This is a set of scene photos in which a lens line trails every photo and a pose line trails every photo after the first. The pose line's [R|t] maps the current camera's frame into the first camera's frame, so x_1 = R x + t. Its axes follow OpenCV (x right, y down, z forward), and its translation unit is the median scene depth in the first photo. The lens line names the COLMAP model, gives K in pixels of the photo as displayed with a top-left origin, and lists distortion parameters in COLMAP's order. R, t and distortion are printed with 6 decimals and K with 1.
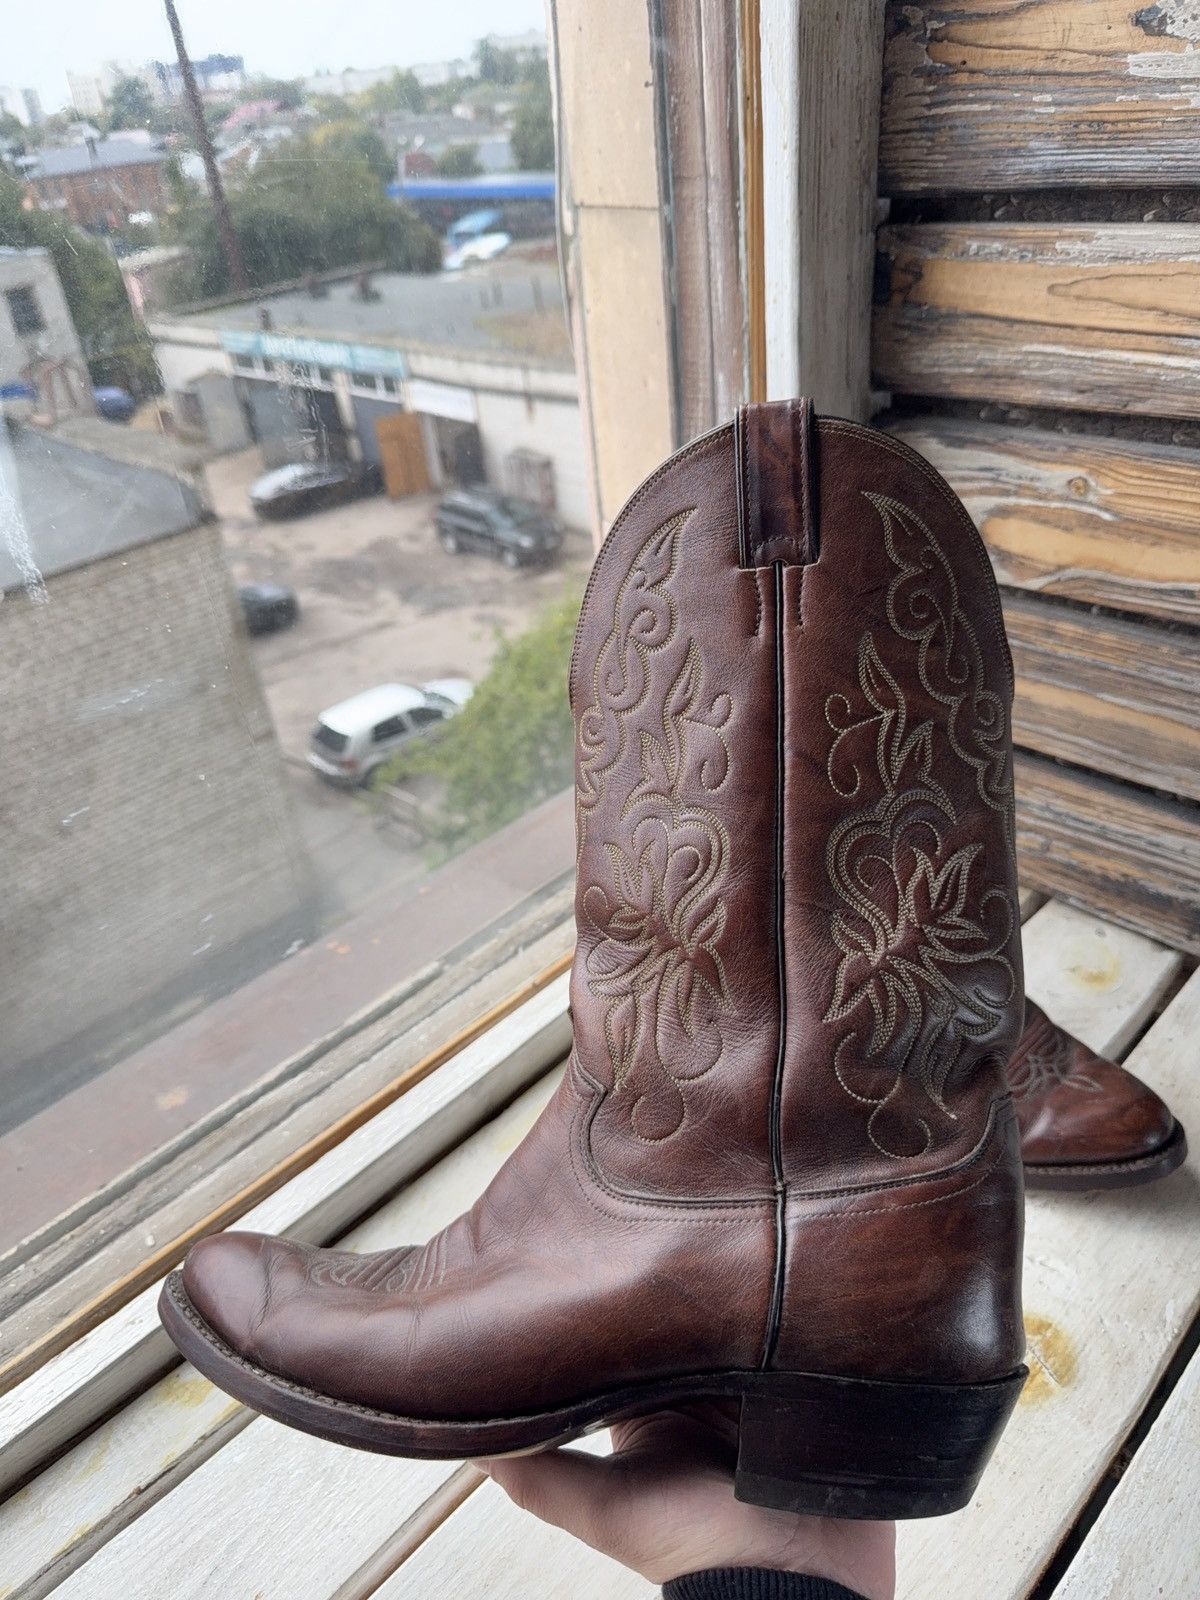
lens RADIAL K [[1161.0, 0, 591.5], [0, 1161.0, 783.8], [0, 0, 1]] dist [-0.017525, -0.003756]
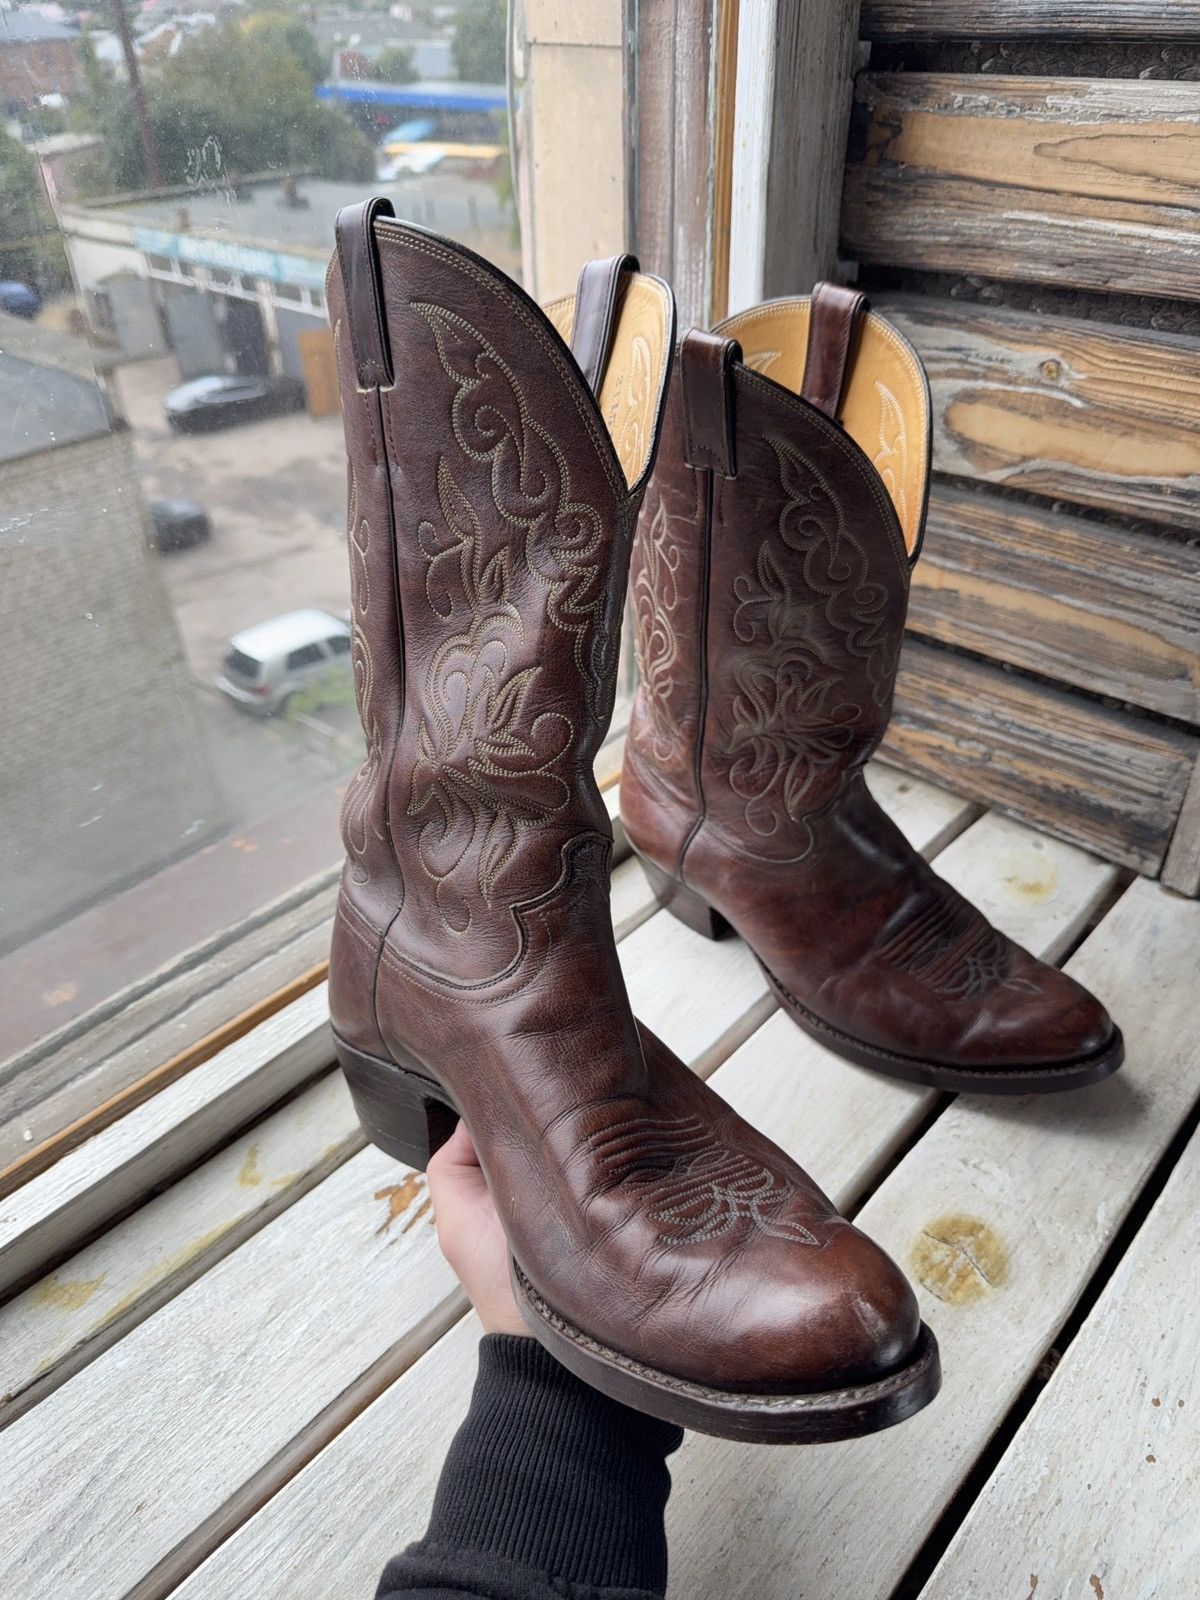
lens RADIAL K [[1161.0, 0, 605.8], [0, 1161.0, 795.0], [0, 0, 1]] dist [-0.017525, -0.003756]
pose [[0.995940, 0.033634, 0.083500, -0.010505], [-0.038434, 0.997659, 0.056569, 0.051233], [-0.081402, -0.059548, 0.994901, 0.062215]]
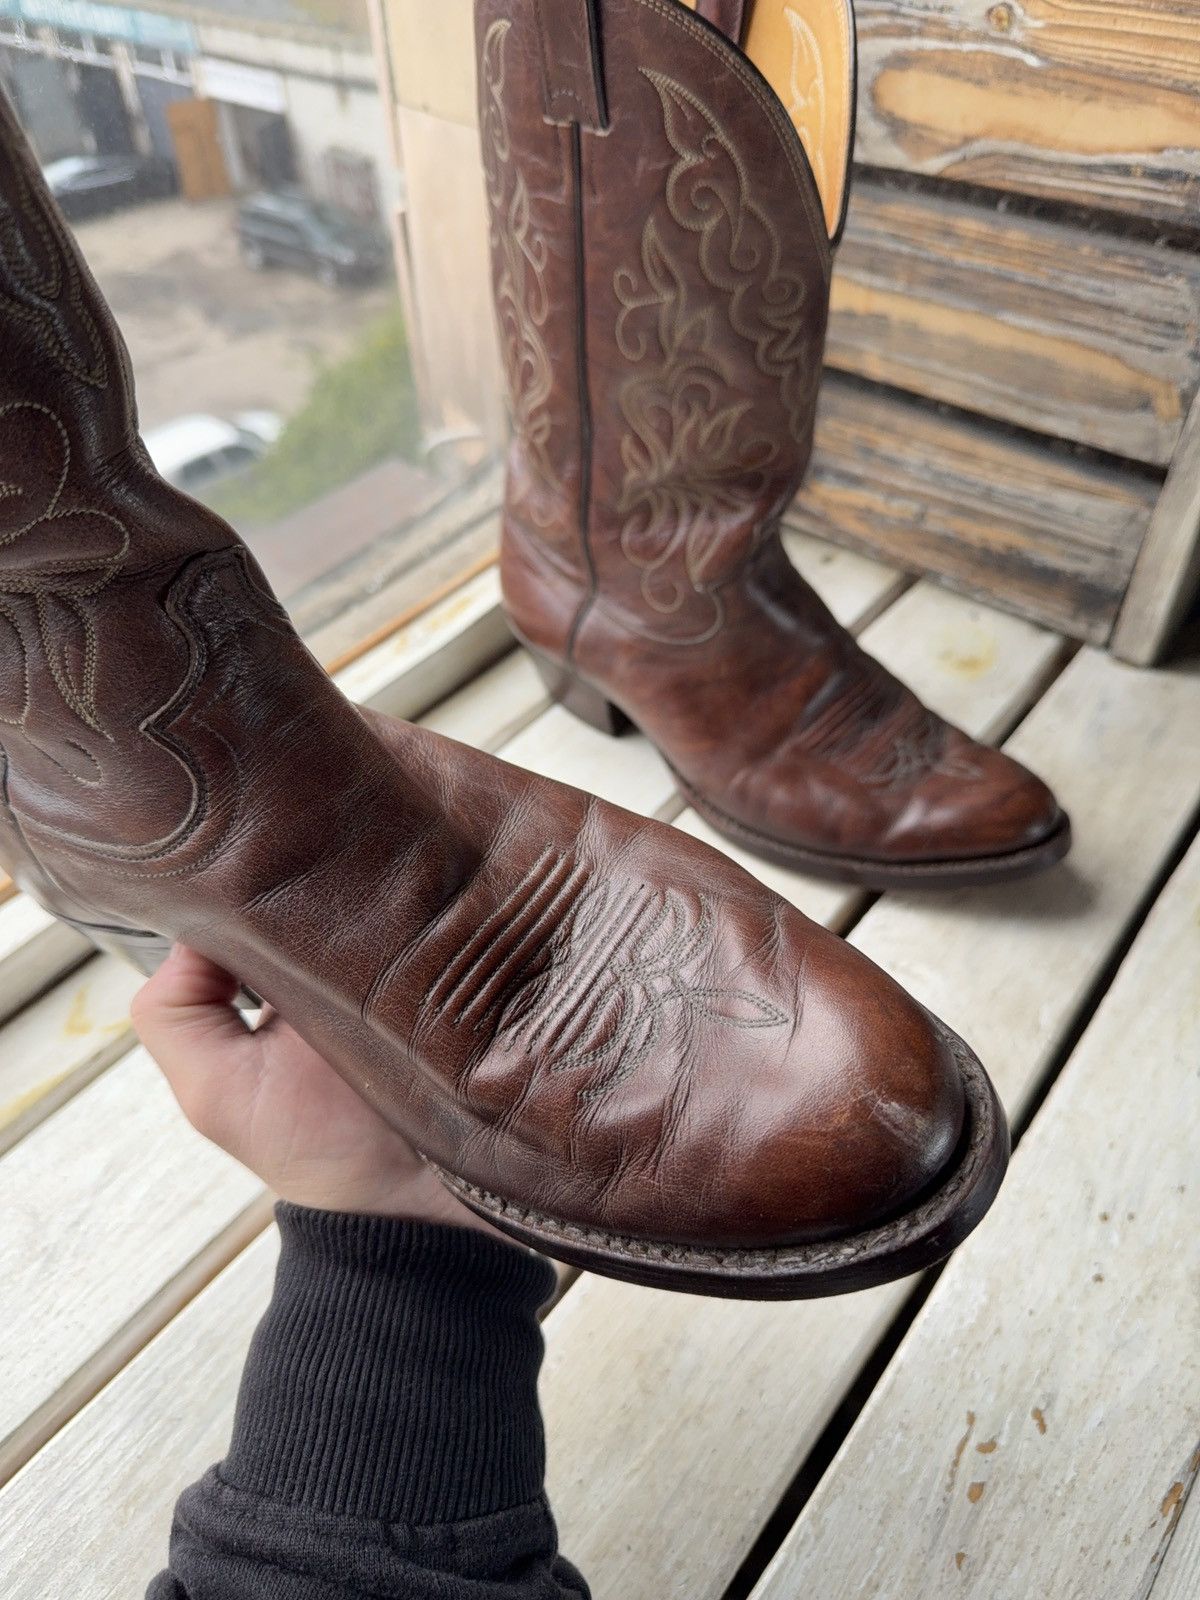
lens RADIAL K [[1161.0, 0, 588.3], [0, 1161.0, 792.5], [0, 0, 1]] dist [-0.017525, -0.003756]
pose [[0.990758, -0.022554, 0.133756, 0.033817], [-0.006399, 0.977210, 0.212177, 0.086255], [-0.135493, -0.211072, 0.968034, 0.183300]]
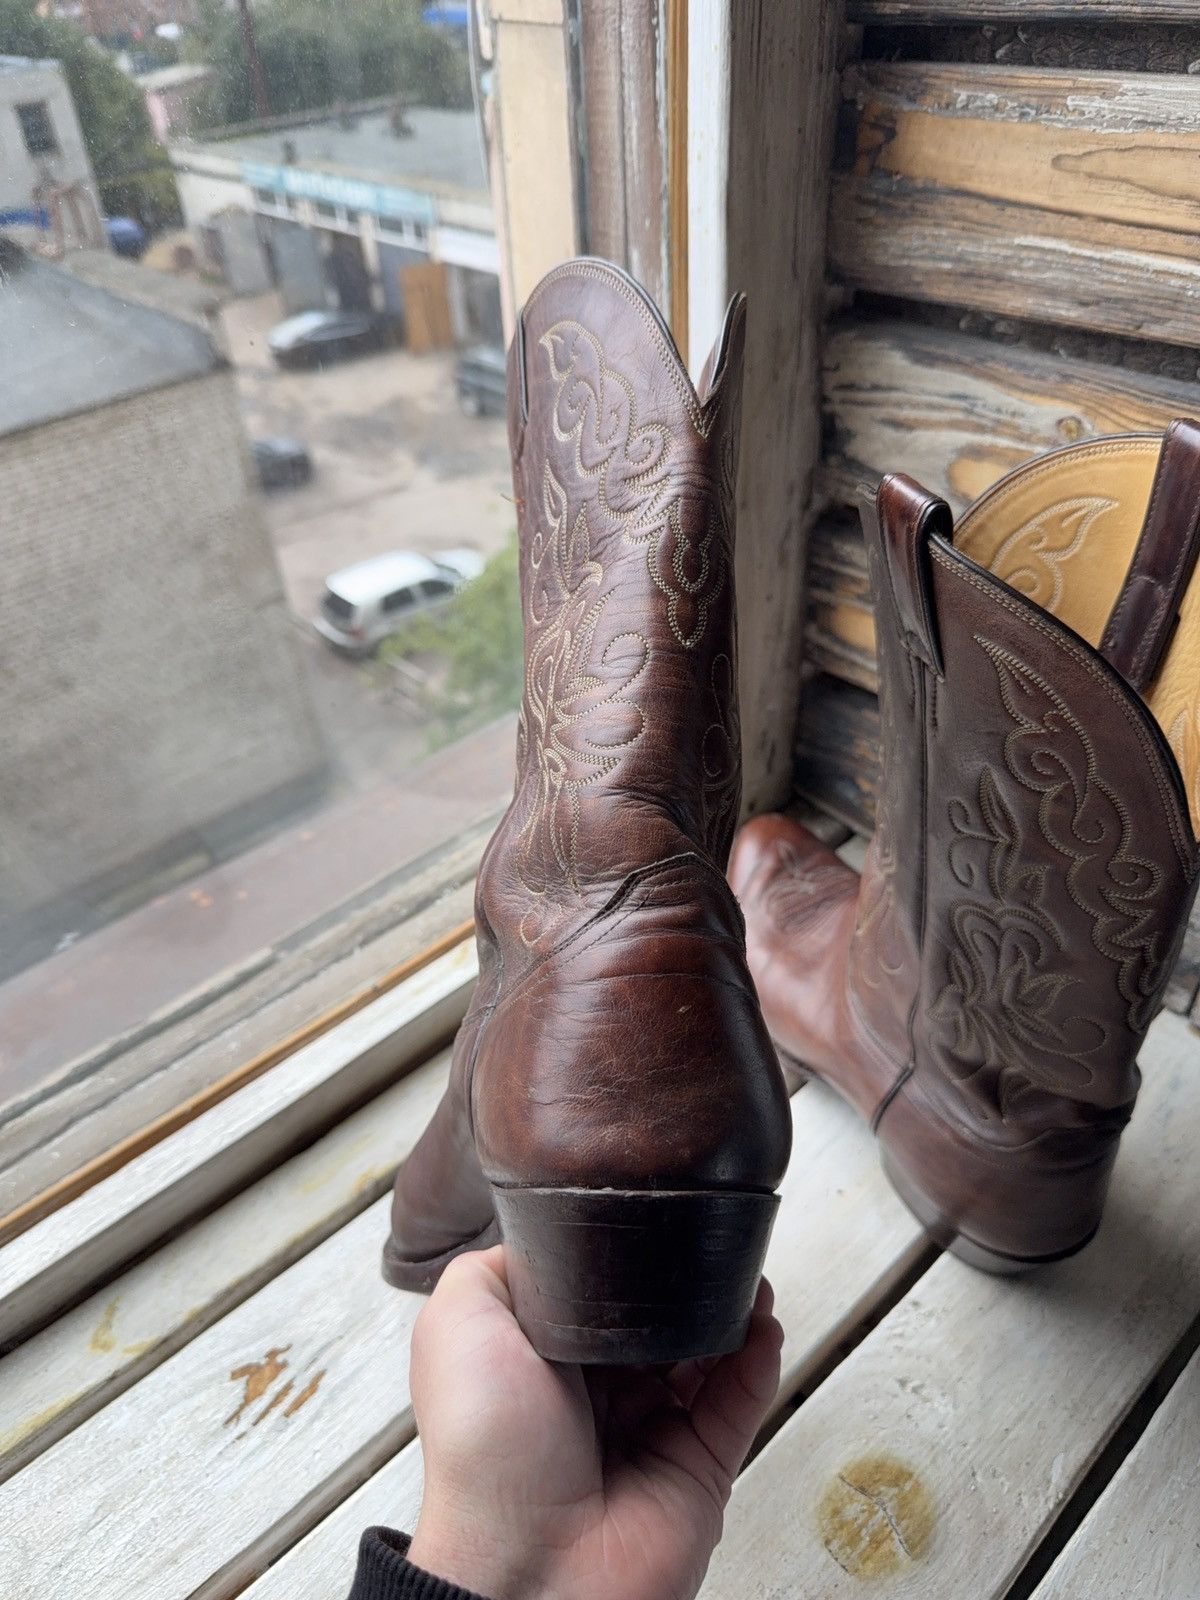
lens RADIAL K [[1161.0, 0, 593.0], [0, 1161.0, 795.9], [0, 0, 1]] dist [-0.017525, -0.003756]
pose [[0.998027, 0.062022, -0.009718, 0.120096], [-0.060486, 0.991435, 0.115748, -0.080412], [0.016813, -0.114932, 0.993231, 0.186010]]
